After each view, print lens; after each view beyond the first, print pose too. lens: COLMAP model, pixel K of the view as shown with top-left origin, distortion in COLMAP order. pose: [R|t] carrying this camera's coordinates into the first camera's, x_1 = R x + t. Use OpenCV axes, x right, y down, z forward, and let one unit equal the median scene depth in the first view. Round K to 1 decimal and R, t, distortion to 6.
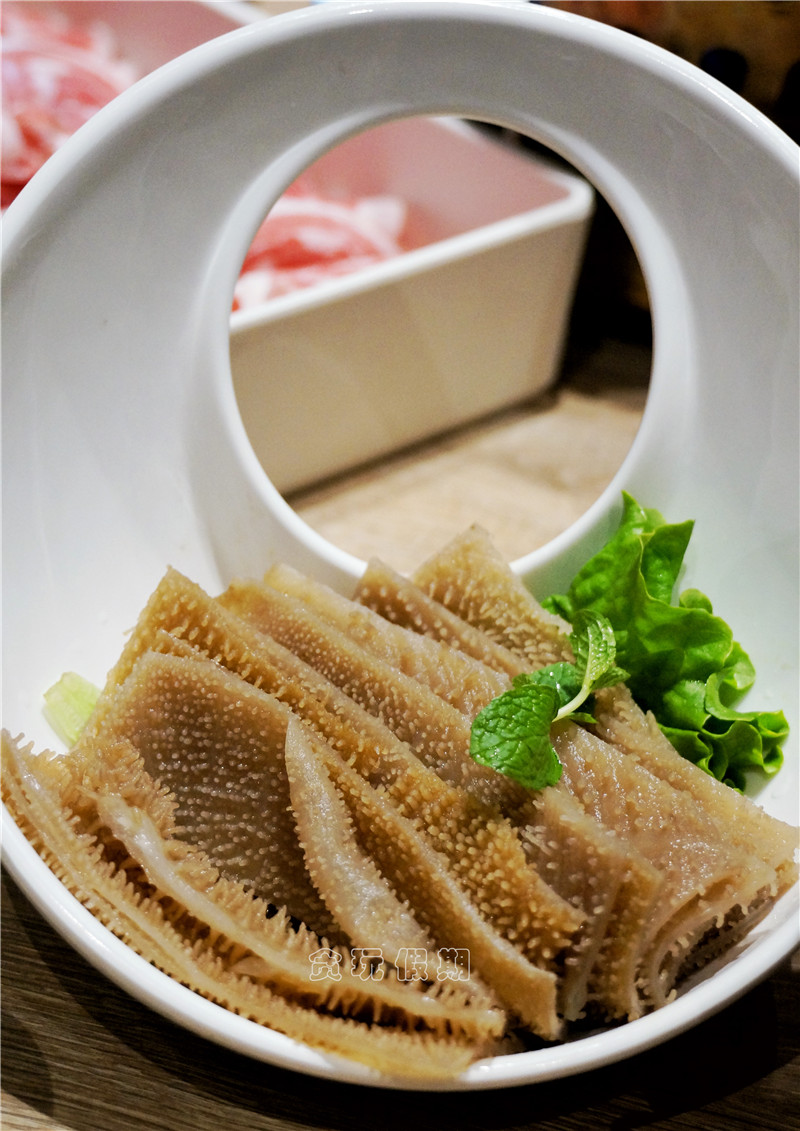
lens RADIAL K [[2425.6, 0, 403.3], [0, 2425.6, 570.7], [0, 0, 1]] dist [0.216369, 0.000000]
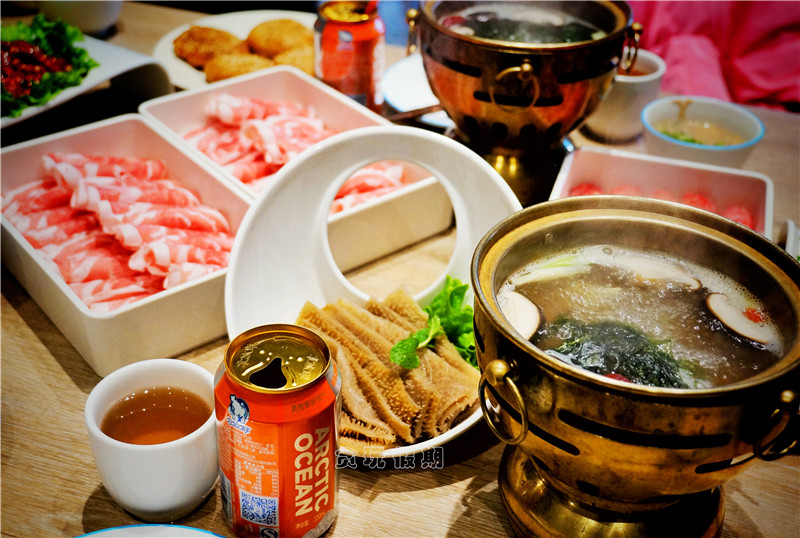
lens RADIAL K [[997.4, 0, 398.1], [0, 997.4, 265.9], [0, 0, 1]] dist [0.021051, 0.000000]
pose [[0.992955, -0.007555, -0.118247, 0.193253], [0.011733, 0.999330, 0.034679, -0.095961], [0.117906, -0.035823, 0.992378, -0.344909]]
